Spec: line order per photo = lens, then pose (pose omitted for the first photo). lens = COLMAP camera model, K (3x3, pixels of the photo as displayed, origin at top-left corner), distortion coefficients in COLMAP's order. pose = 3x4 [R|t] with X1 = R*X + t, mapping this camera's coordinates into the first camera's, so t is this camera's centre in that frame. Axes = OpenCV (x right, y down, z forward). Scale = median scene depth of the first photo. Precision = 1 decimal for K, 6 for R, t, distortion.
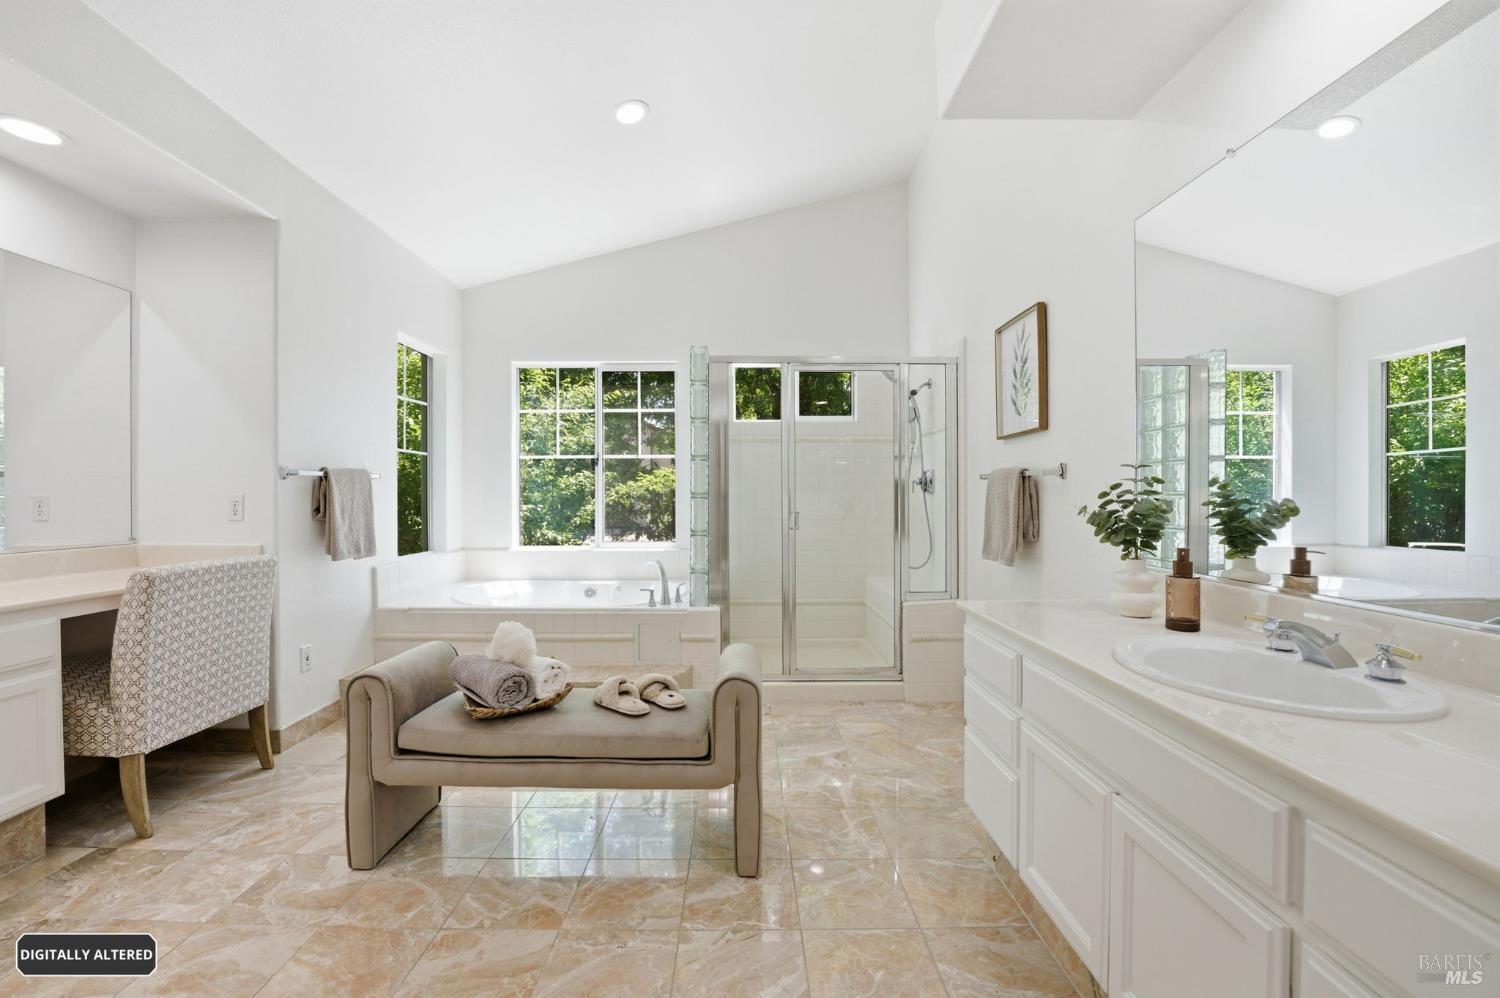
lens RADIAL K [[598.4, 0, 754.7], [0, 598.4, 507.2], [0, 0, 1]] dist [-0.028046, 0.000140]
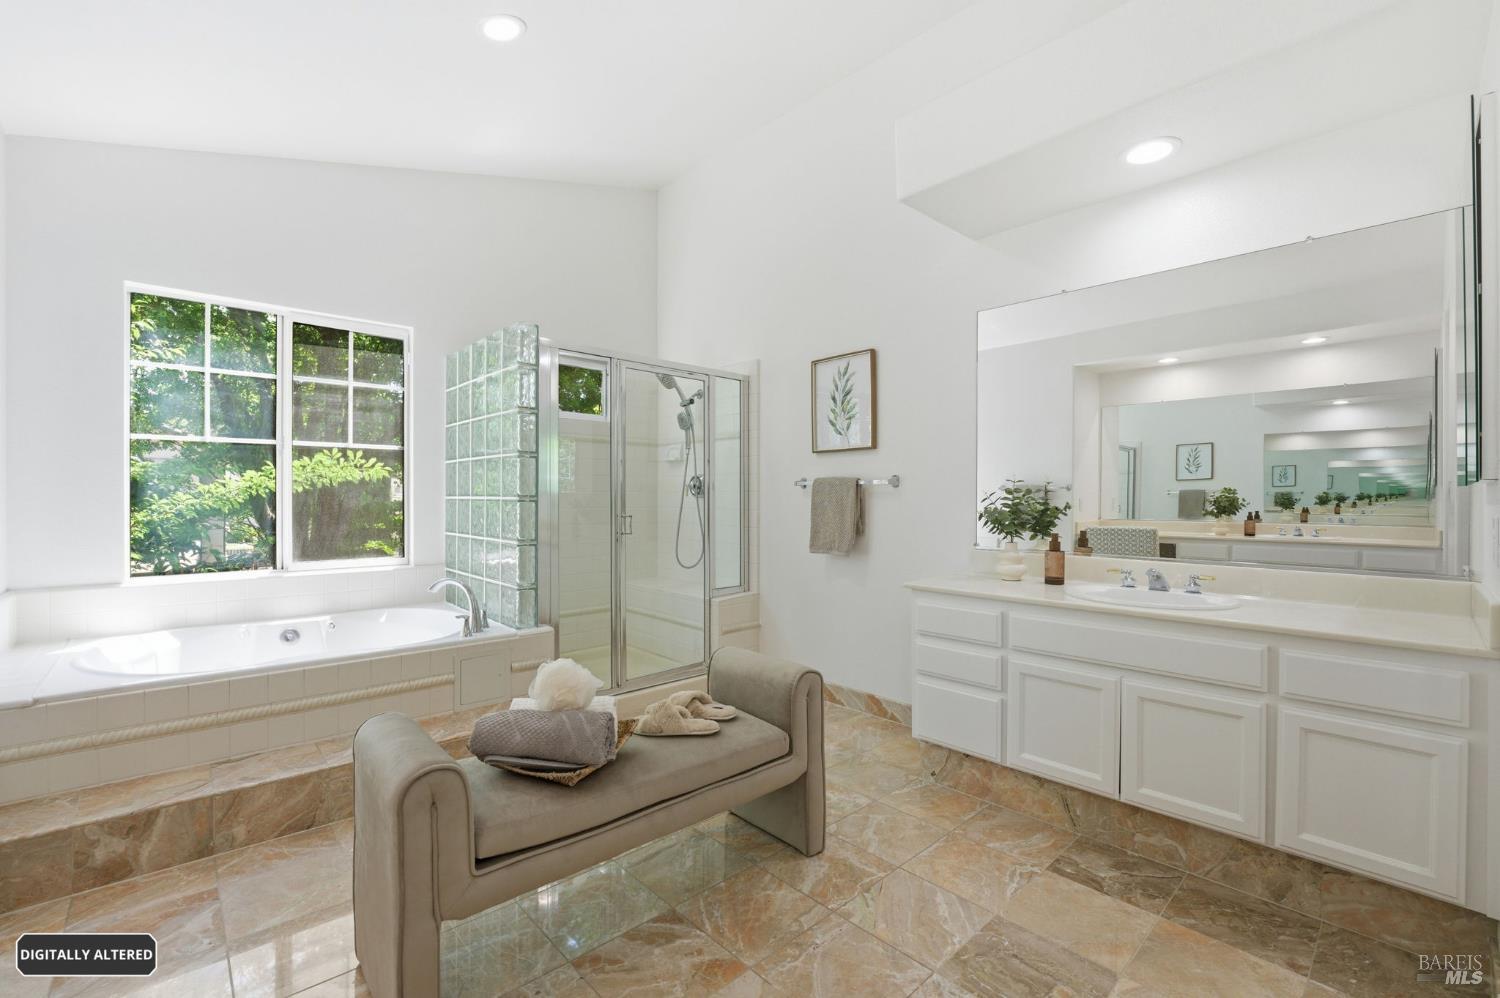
lens RADIAL K [[624.4, 0, 745.3], [0, 624.4, 508.2], [0, 0, 1]] dist [-0.020020, 0.001604]
pose [[0.749289, -0.007972, 0.662195, -0.920469], [0.009773, 0.999952, 0.000979, -0.007091], [-0.662171, 0.005738, 0.749331, 0.255840]]
